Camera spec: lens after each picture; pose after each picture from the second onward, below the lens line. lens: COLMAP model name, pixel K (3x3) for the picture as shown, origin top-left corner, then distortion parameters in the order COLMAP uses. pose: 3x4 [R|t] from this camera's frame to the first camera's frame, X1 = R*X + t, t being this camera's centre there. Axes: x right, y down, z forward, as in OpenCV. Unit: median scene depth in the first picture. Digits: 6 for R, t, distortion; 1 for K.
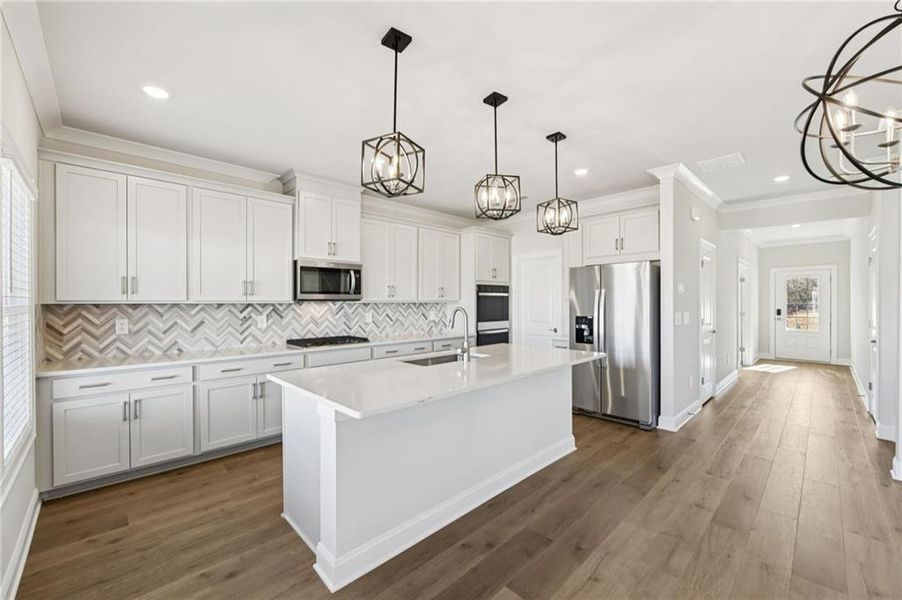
lens RADIAL K [[363.7, 0, 451.3], [0, 363.7, 303.4], [0, 0, 1]] dist [-0.006707, -0.001640]
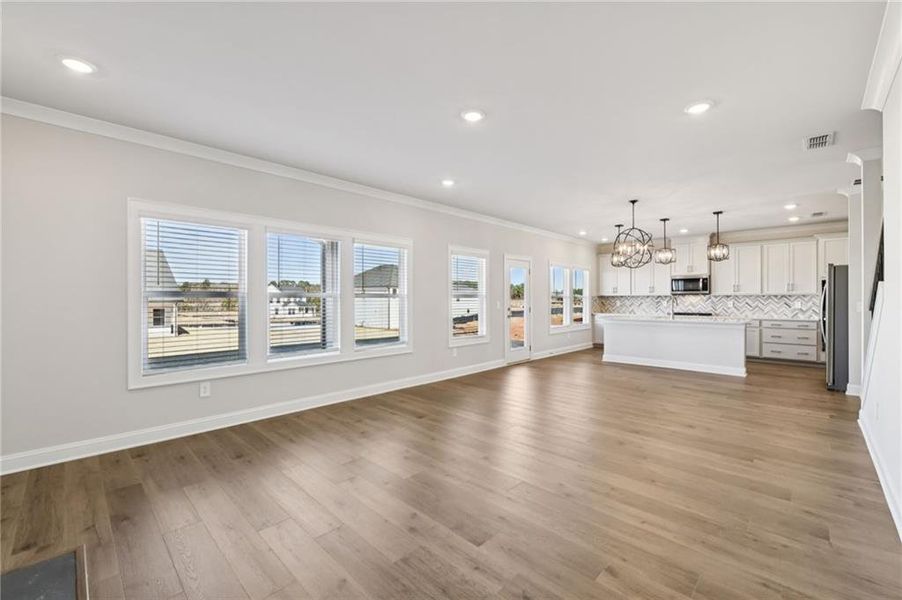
lens RADIAL K [[375.8, 0, 450.8], [0, 375.8, 301.0], [0, 0, 1]] dist [-0.000708, -0.003795]
pose [[0.030768, 0.009887, -0.999478, 1.701608], [-0.001508, 0.999950, 0.009845, 0.010702], [0.999525, 0.001204, 0.030782, -0.402208]]
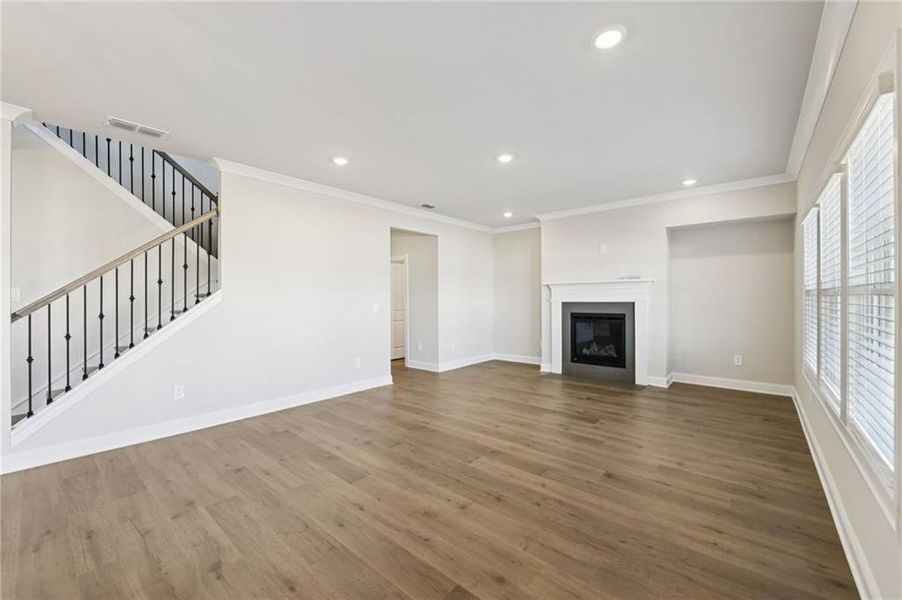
lens RADIAL K [[359.8, 0, 448.9], [0, 359.8, 295.7], [0, 0, 1]] dist [-0.006381, -0.001489]
pose [[-0.088844, 0.008997, 0.996005, 0.128500], [0.009133, 0.999925, -0.008218, 0.012757], [-0.996004, 0.008366, -0.088919, -0.122492]]
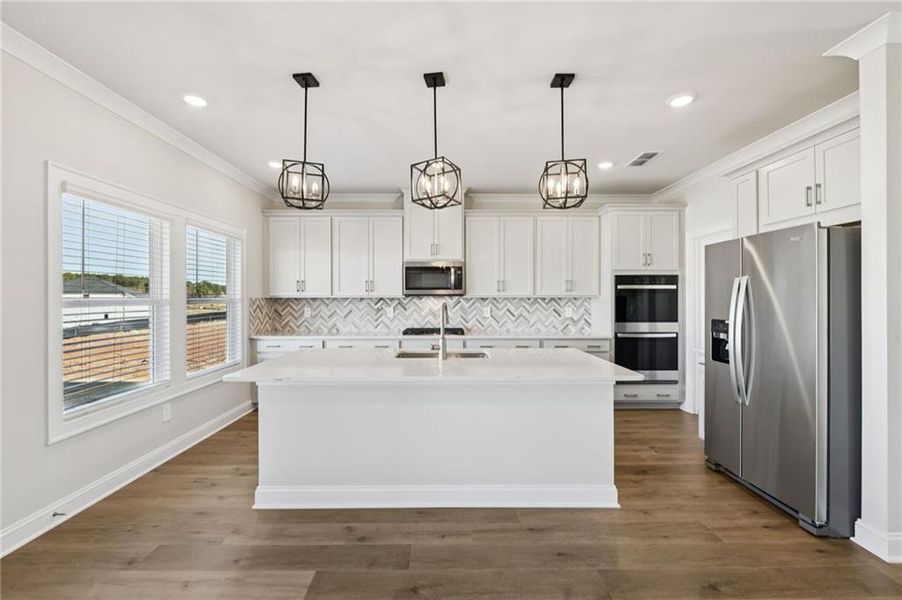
lens RADIAL K [[363.7, 0, 447.1], [0, 363.7, 297.2], [0, 0, 1]] dist [-0.006707, -0.001640]
pose [[0.719197, 0.001338, -0.694805, 0.469934], [-0.003315, 0.999993, -0.001505, -0.000989], [0.694798, 0.003386, 0.719197, 0.212260]]
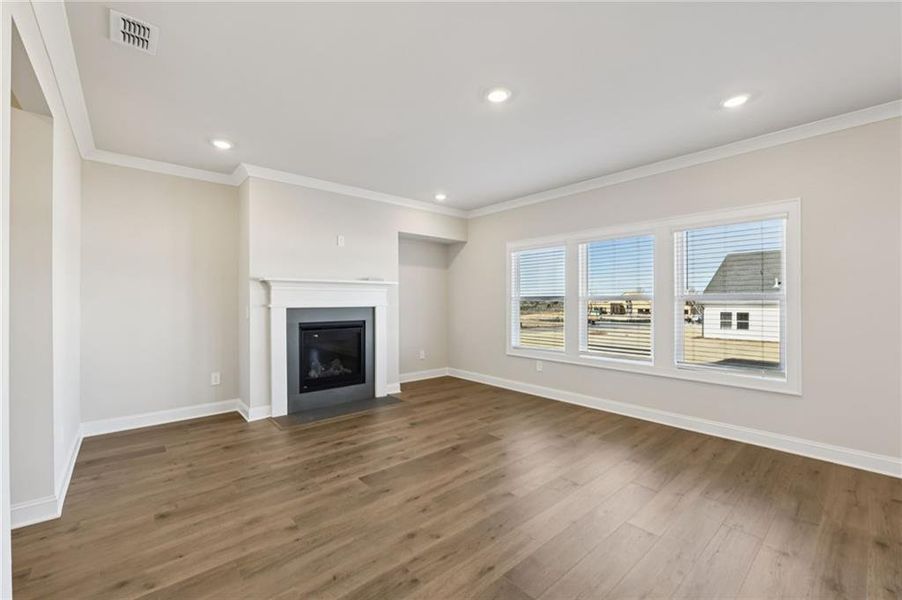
lens RADIAL K [[375.8, 0, 449.5], [0, 375.8, 301.9], [0, 0, 1]] dist [-0.000708, -0.003795]
pose [[-0.998616, 0.002420, 0.052543, 1.042972], [0.002671, 0.999985, 0.004711, 0.010308], [-0.052531, 0.004845, -0.998608, 0.293687]]
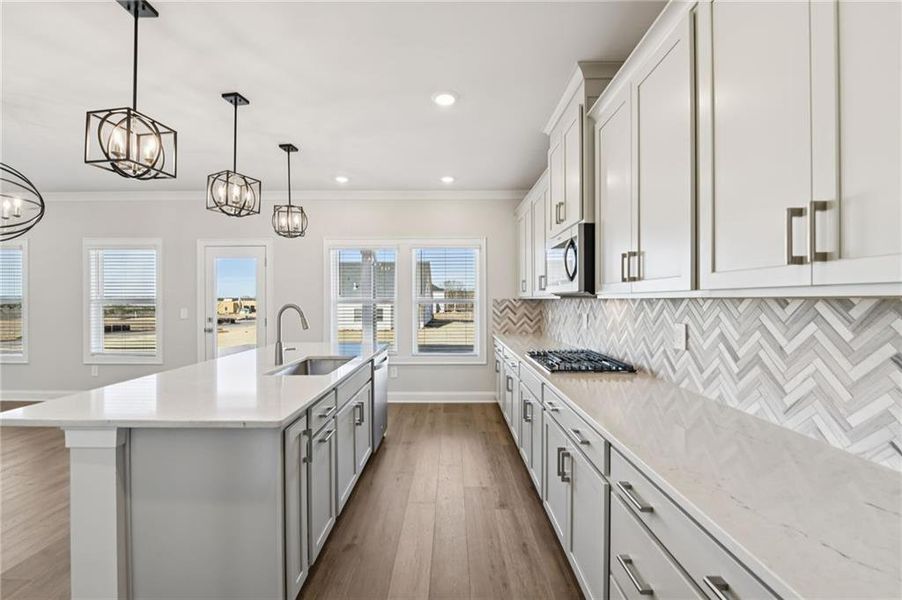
lens RADIAL K [[363.7, 0, 447.5], [0, 363.7, 298.8], [0, 0, 1]] dist [-0.006707, -0.001640]
pose [[-0.702232, 0.002624, -0.711943, 0.255241], [0.001126, 0.999996, 0.002576, -0.002537], [0.711947, 0.001007, -0.702232, 1.266810]]
